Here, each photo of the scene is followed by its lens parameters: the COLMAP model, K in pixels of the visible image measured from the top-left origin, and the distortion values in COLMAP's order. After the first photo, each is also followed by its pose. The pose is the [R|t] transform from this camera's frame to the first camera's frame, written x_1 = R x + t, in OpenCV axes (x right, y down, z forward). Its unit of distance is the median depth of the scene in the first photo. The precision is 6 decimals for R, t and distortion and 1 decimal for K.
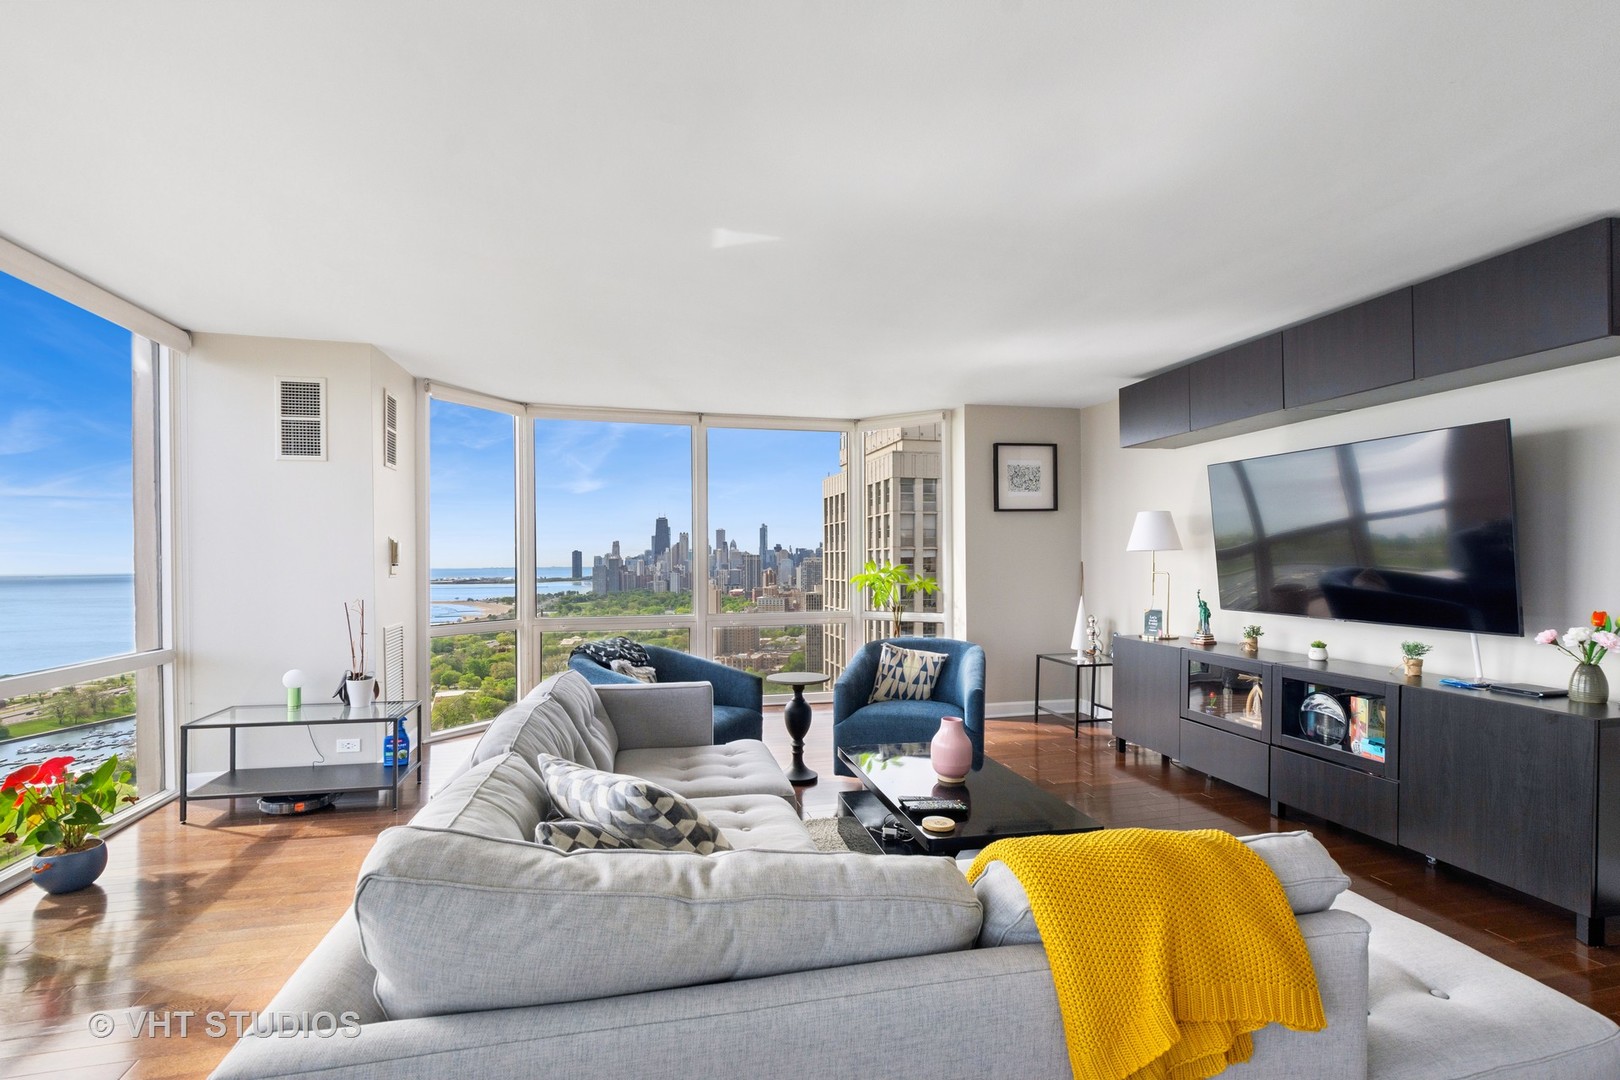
lens RADIAL K [[729.3, 0, 809.7], [0, 729.3, 569.4], [0, 0, 1]] dist [-0.000136, 0.000031]
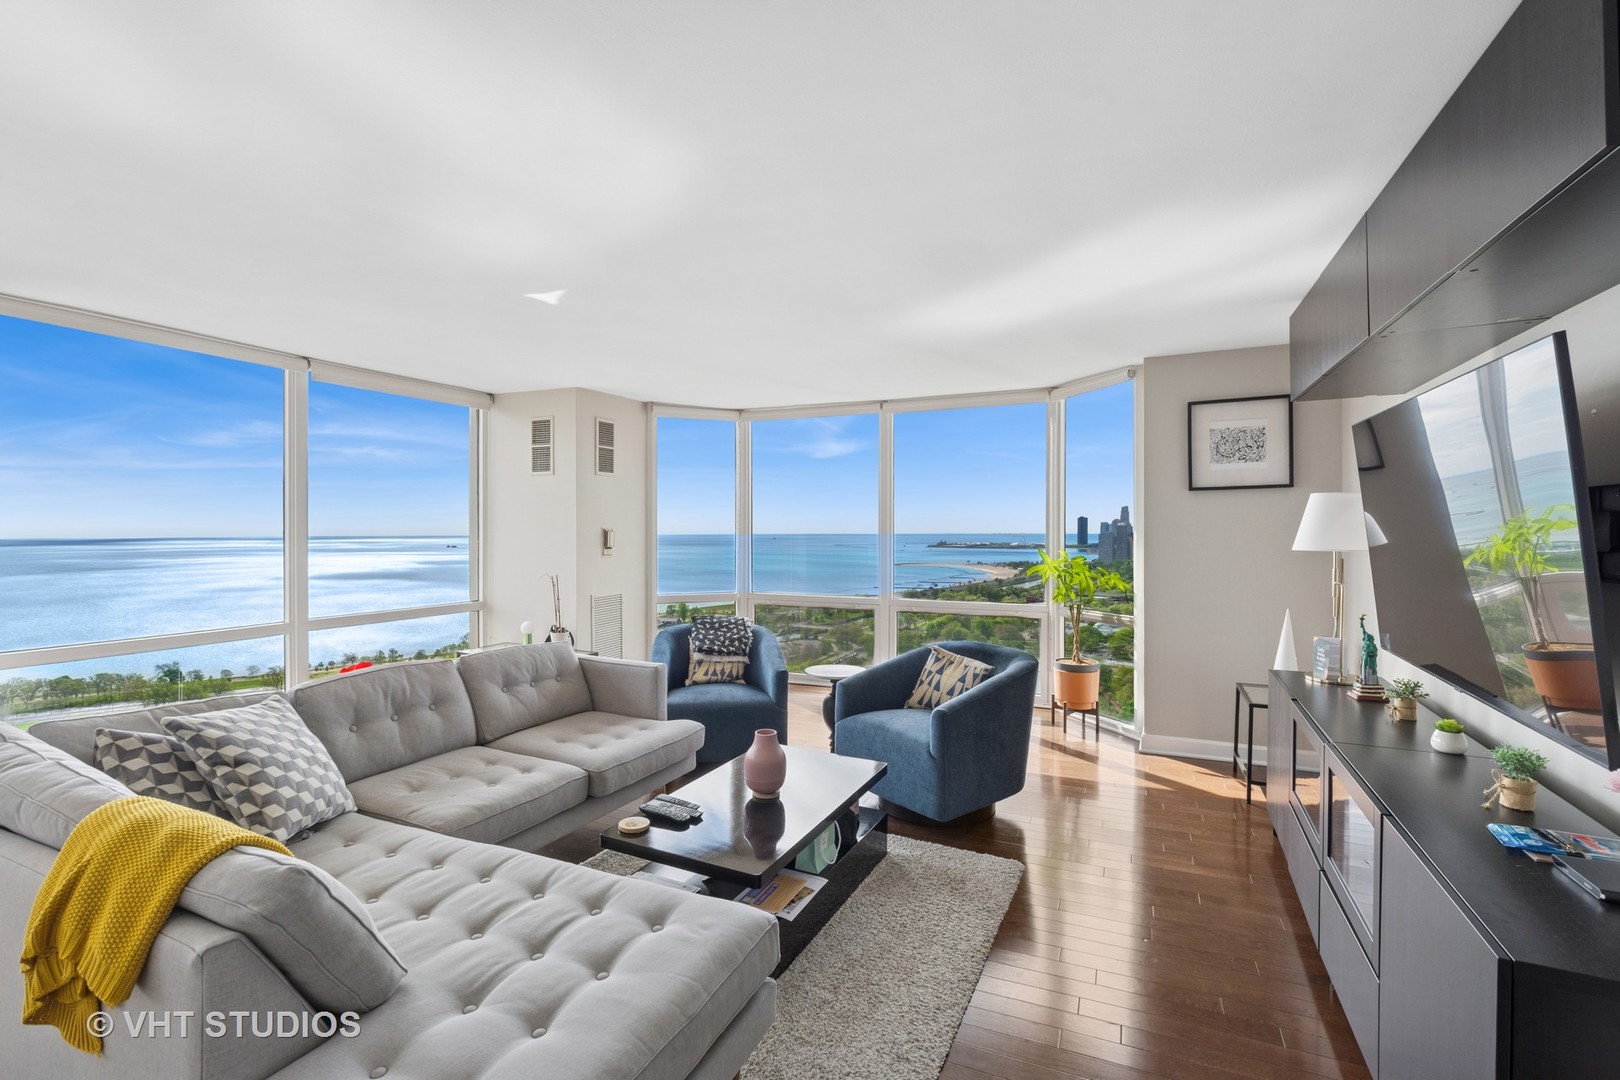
lens RADIAL K [[729.3, 0, 810.7], [0, 729.3, 543.6], [0, 0, 1]] dist [-0.000136, 0.000031]
pose [[0.782477, 0.018871, -0.622394, 0.618276], [-0.012323, 0.999814, 0.014823, -0.043793], [0.622558, -0.003929, 0.782564, 0.211658]]
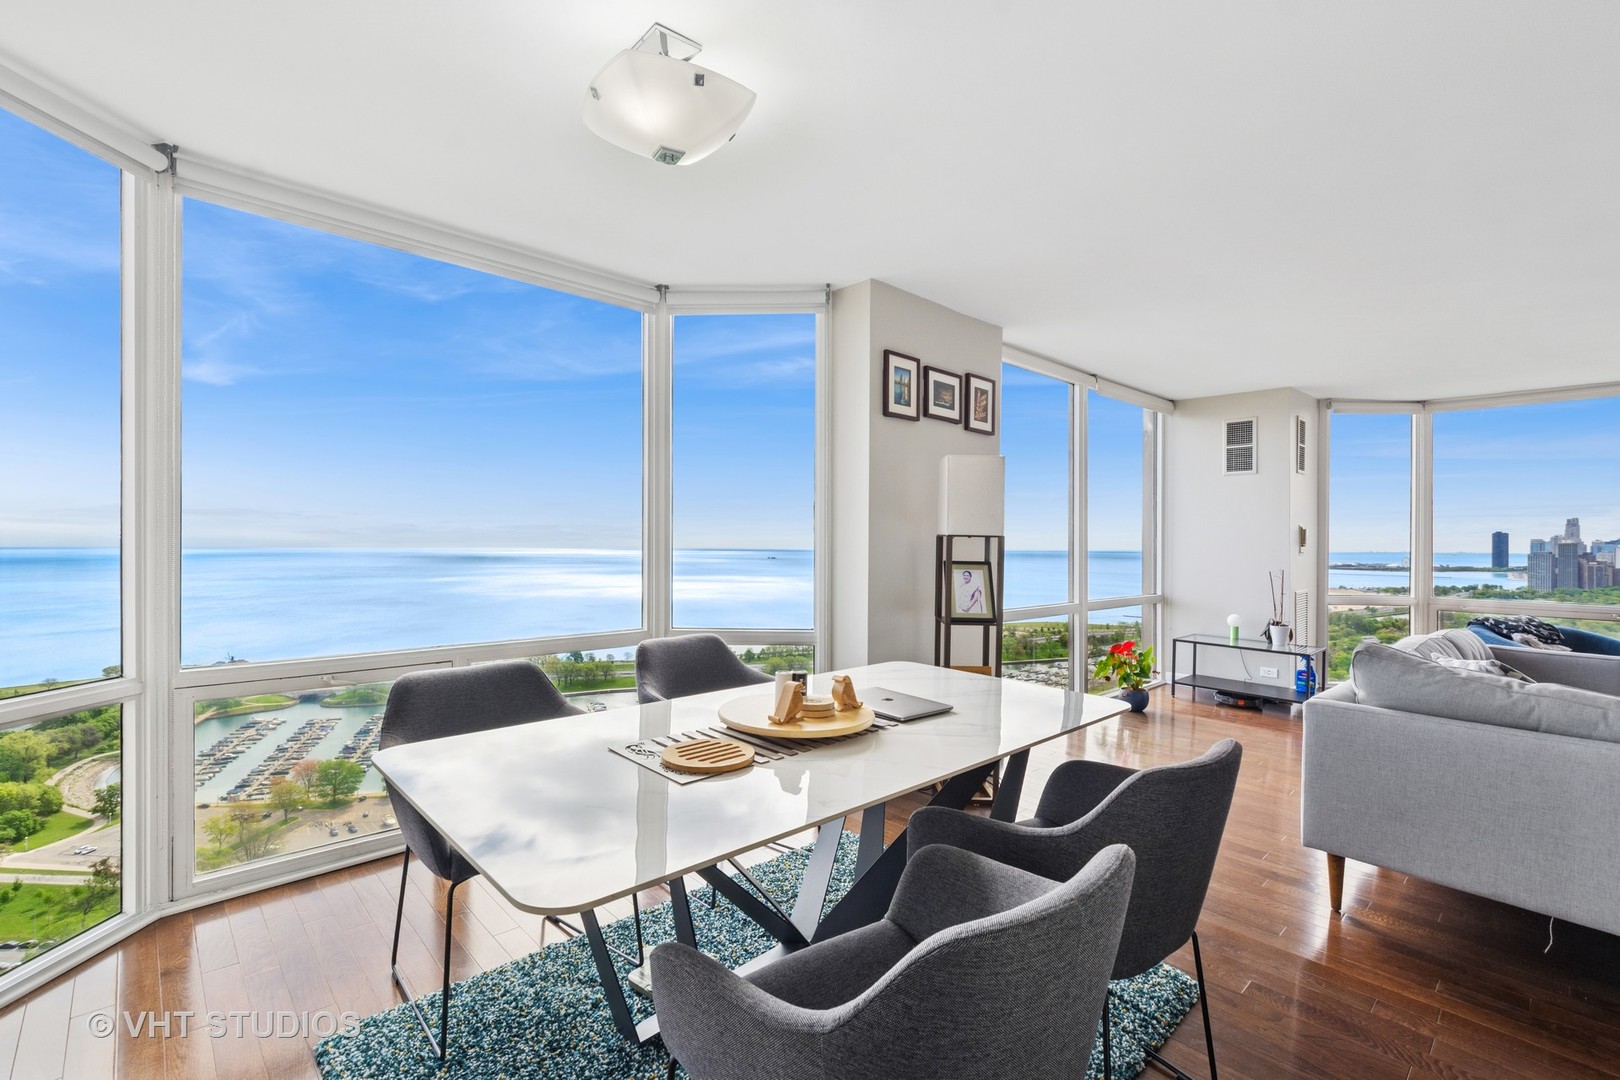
lens RADIAL K [[729.3, 0, 807.4], [0, 729.3, 539.1], [0, 0, 1]] dist [-0.000136, 0.000031]
pose [[0.480728, 0.007090, -0.876841, 0.183687], [-0.021865, 0.999753, -0.003904, 0.006722], [0.876597, 0.021049, 0.480764, -0.484427]]
